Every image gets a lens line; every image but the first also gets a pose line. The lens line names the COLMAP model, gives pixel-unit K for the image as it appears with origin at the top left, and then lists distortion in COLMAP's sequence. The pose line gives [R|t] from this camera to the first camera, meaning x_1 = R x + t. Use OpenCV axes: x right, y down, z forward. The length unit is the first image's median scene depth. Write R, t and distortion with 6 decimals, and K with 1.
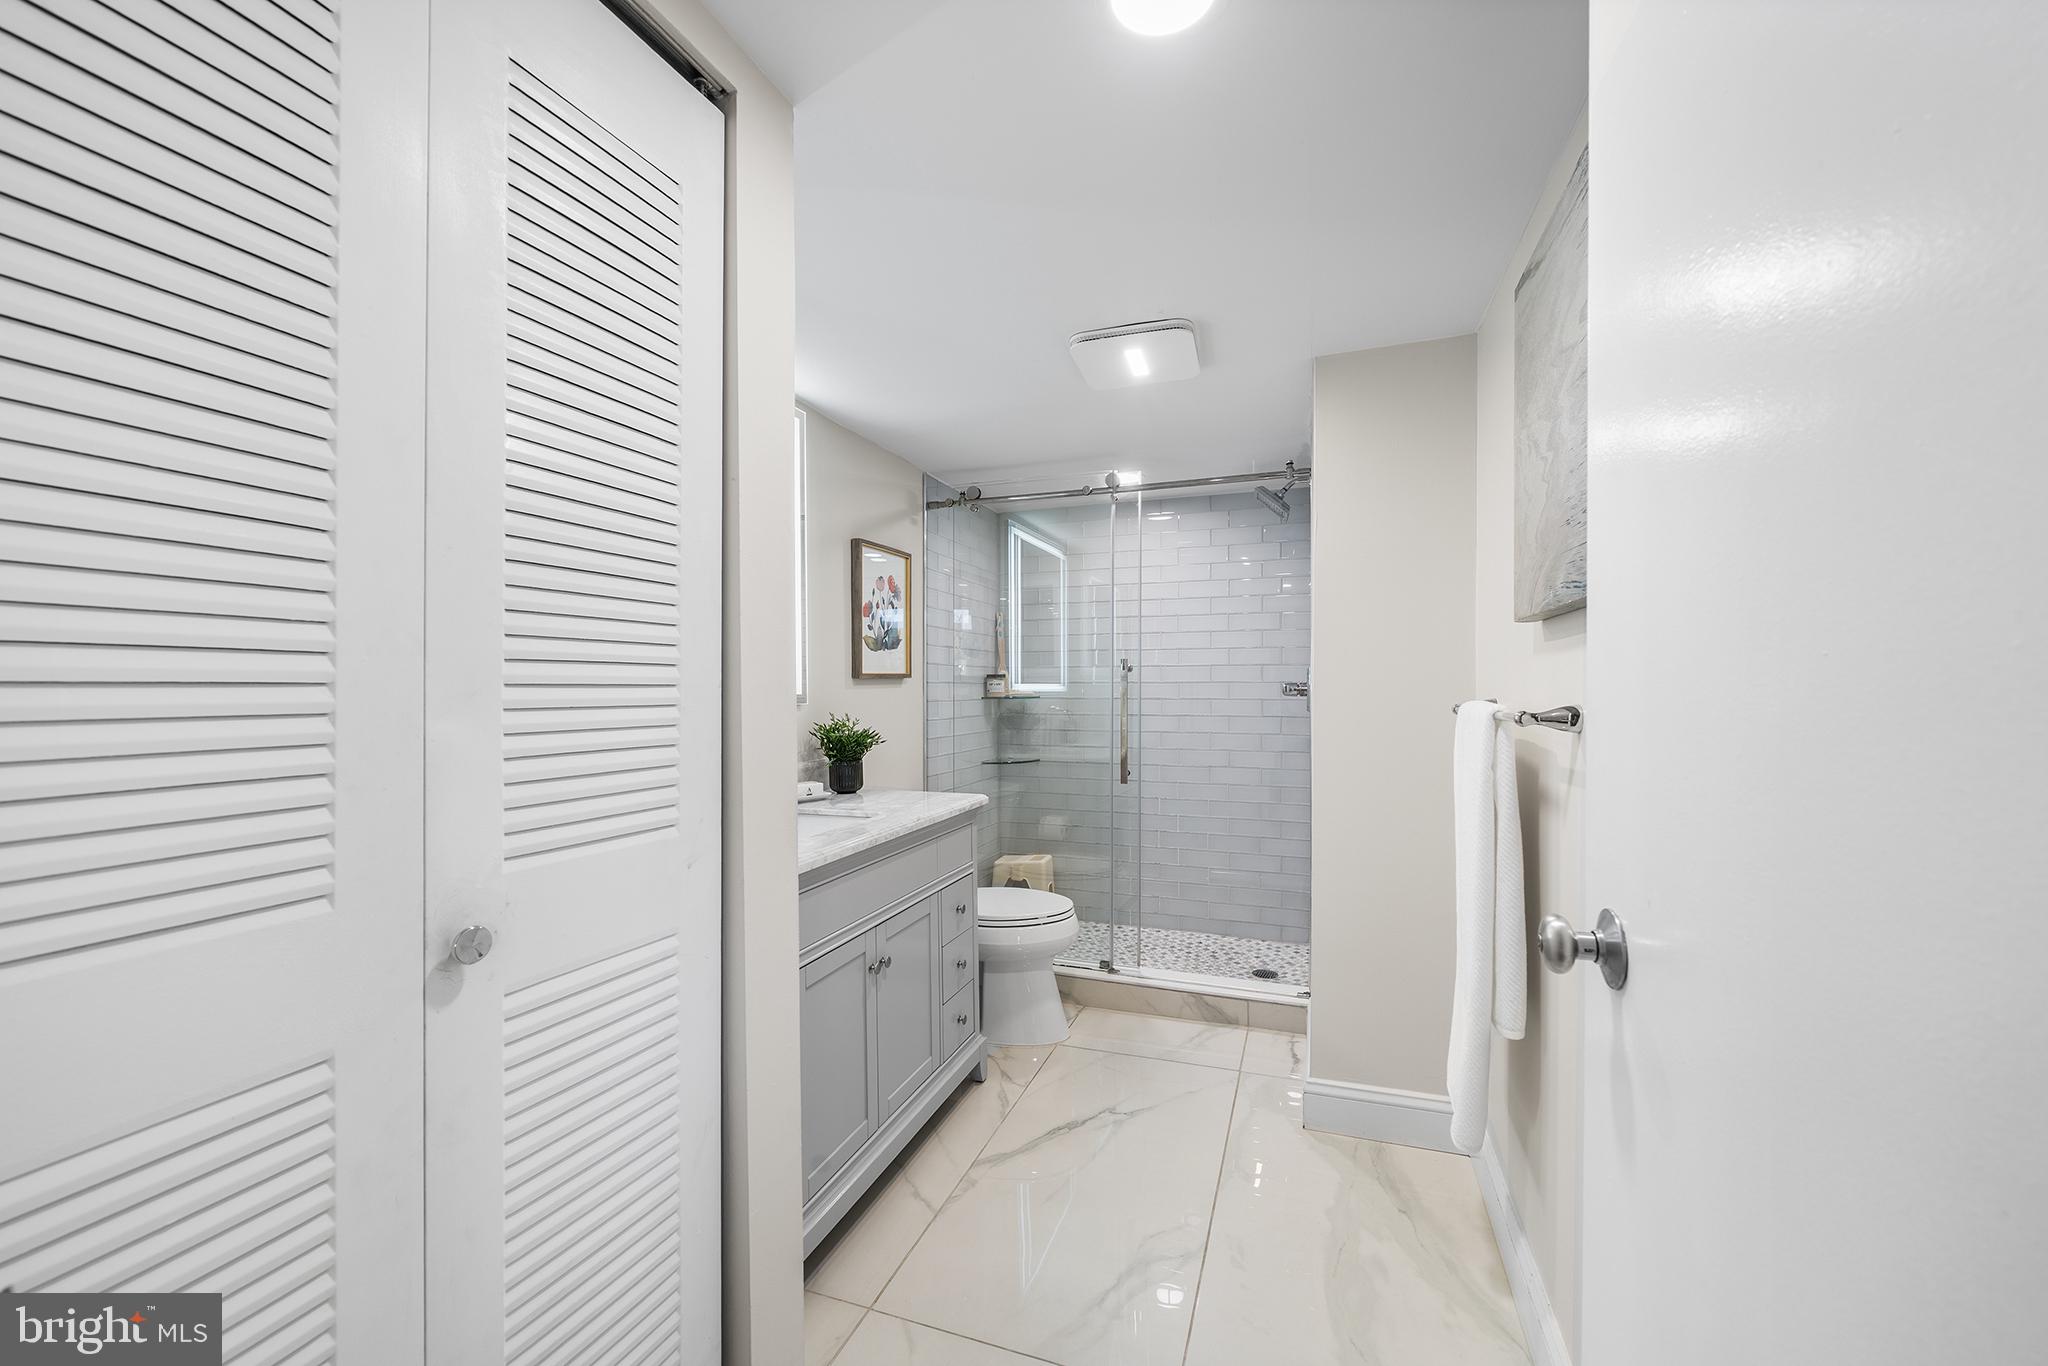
lens RADIAL K [[773.5, 0, 1022.6], [0, 773.5, 706.7], [0, 0, 1]] dist [-0.002366, 0.000008]
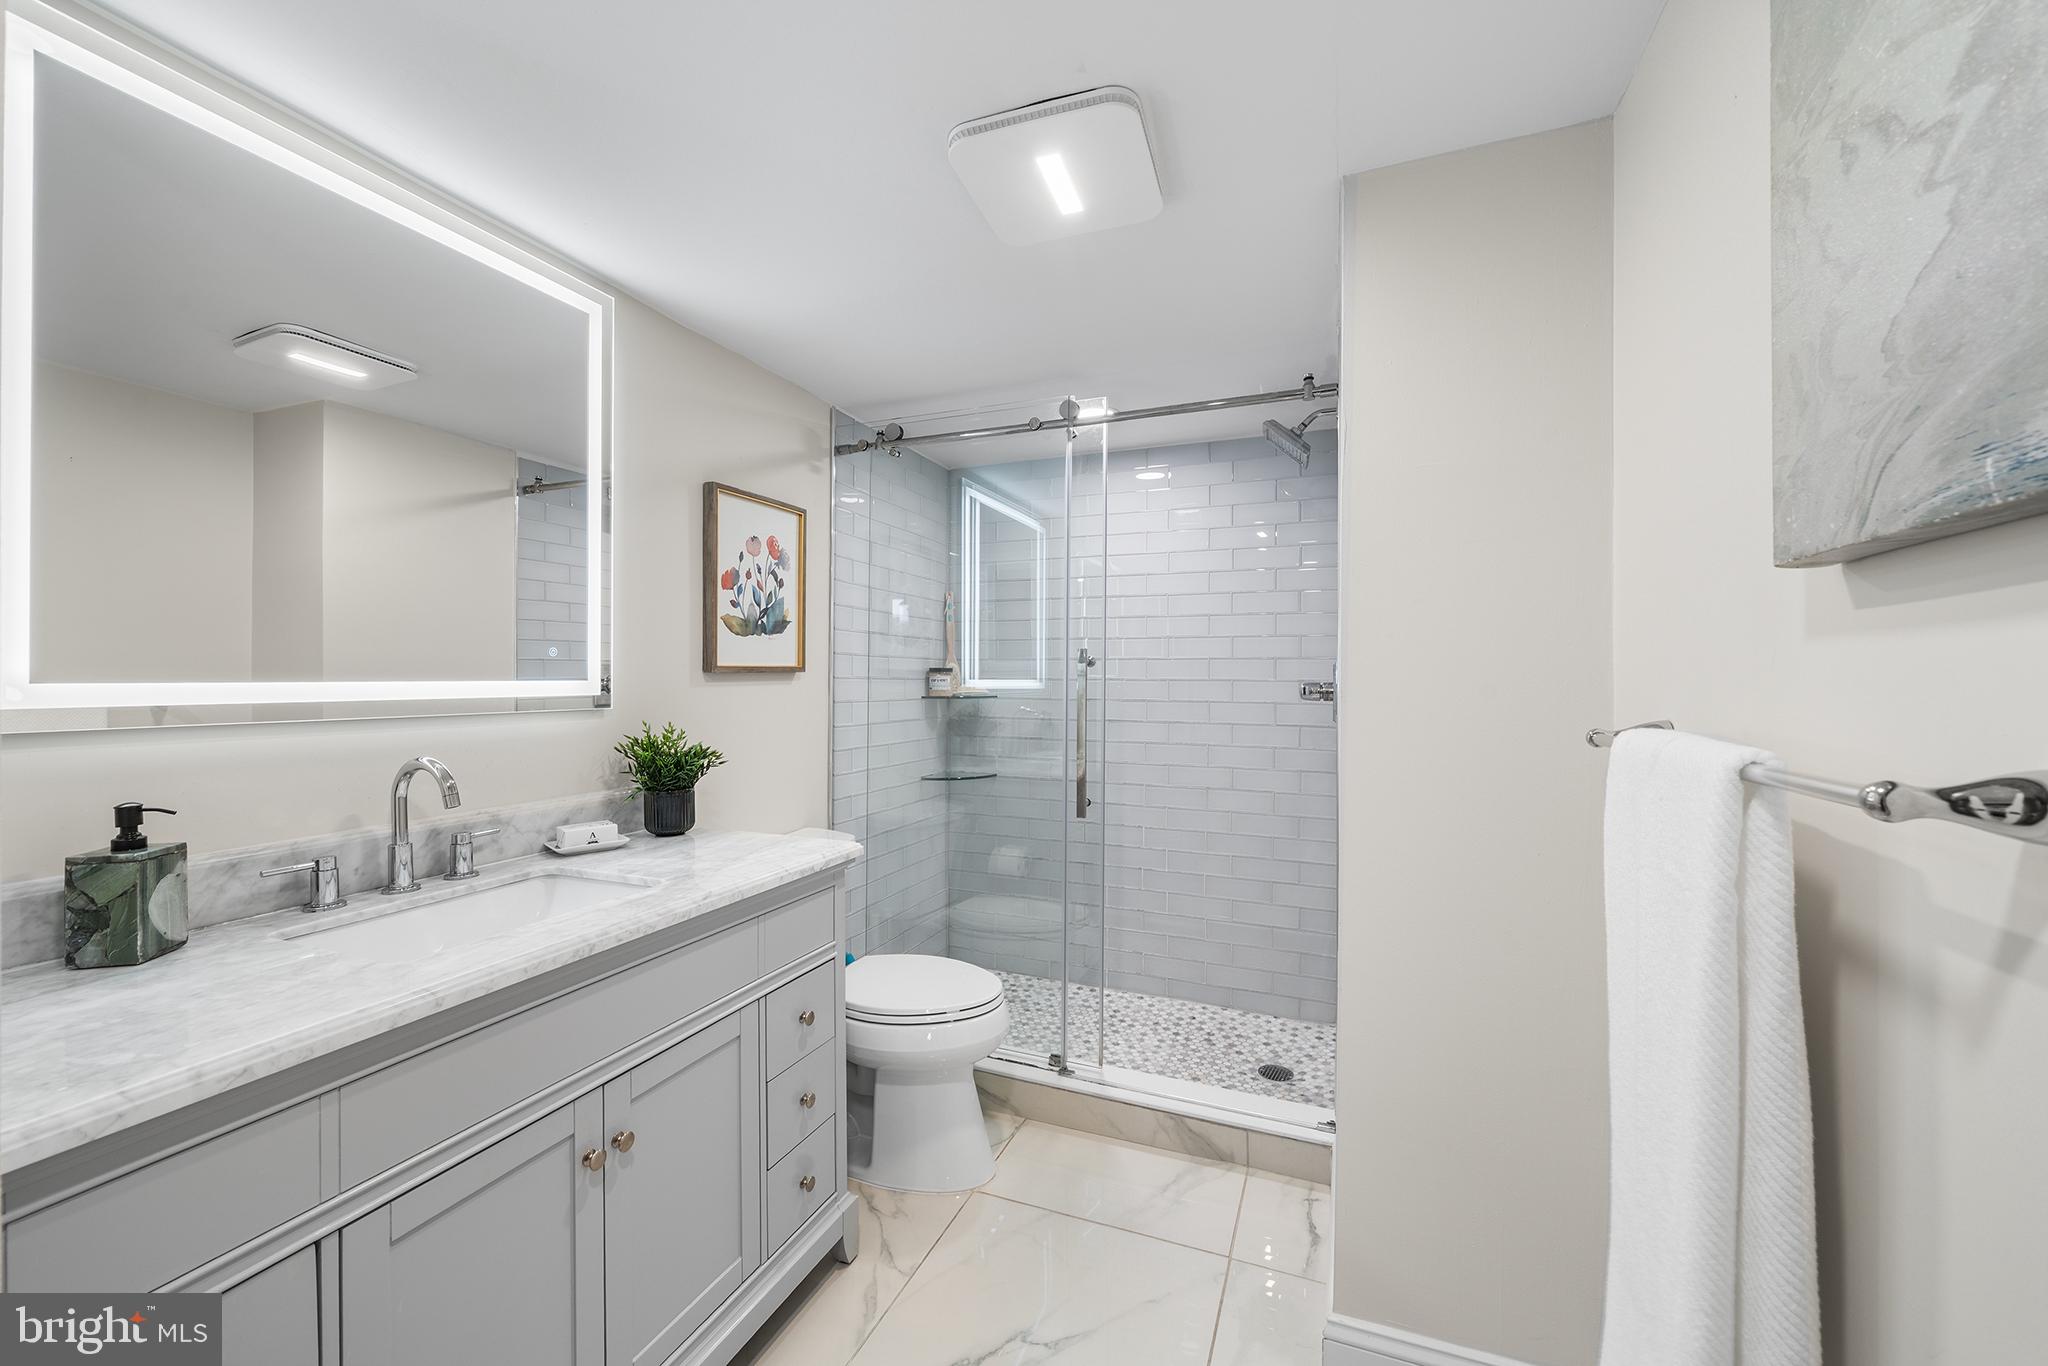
lens RADIAL K [[760.7, 0, 1024.0], [0, 760.7, 683.0], [0, 0, 1]] dist [-0.006148, 0.000274]
pose [[0.999181, 0.008450, -0.039582, 0.102359], [-0.009288, 0.999735, -0.021057, -0.012845], [0.039393, 0.021407, 0.998994, 0.265580]]
